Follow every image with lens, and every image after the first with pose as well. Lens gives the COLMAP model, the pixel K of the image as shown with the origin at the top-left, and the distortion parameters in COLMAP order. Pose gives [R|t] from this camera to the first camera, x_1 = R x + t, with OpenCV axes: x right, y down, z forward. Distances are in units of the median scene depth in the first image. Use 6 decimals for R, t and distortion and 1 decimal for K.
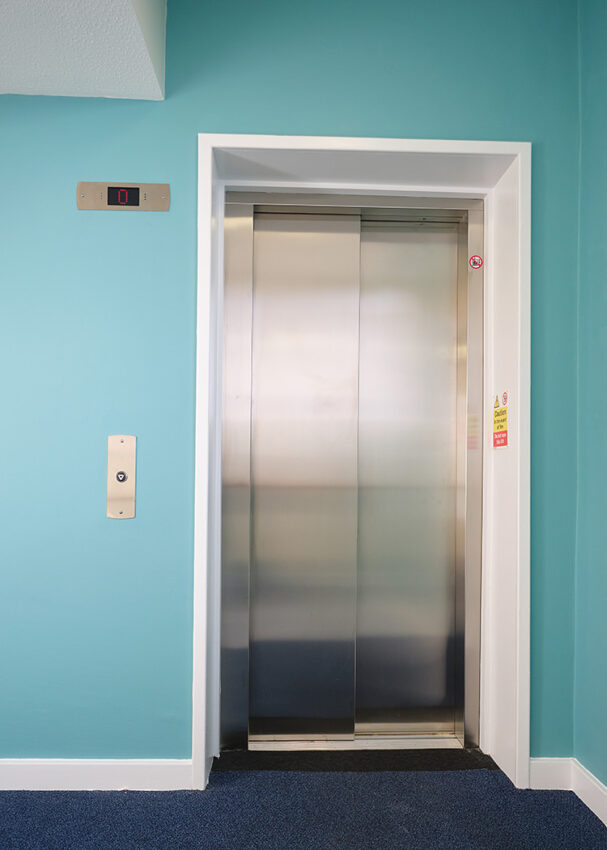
lens RADIAL K [[598.5, 0, 293.9], [0, 598.5, 471.8], [0, 0, 1]] dist [-0.008447, 0.000058]
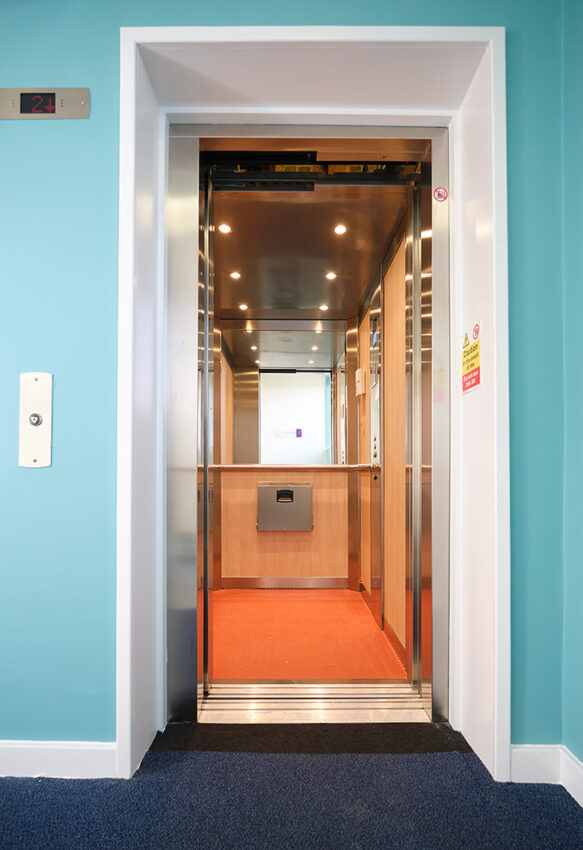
lens RADIAL K [[426.6, 0, 291.0], [0, 426.6, 476.0], [0, 0, 1]] dist [-0.014315, 0.001620]
pose [[0.999439, -0.007350, -0.032666, 0.103362], [0.007361, 0.999973, 0.000215, 0.091506], [0.032664, -0.000456, 0.999466, 0.381466]]
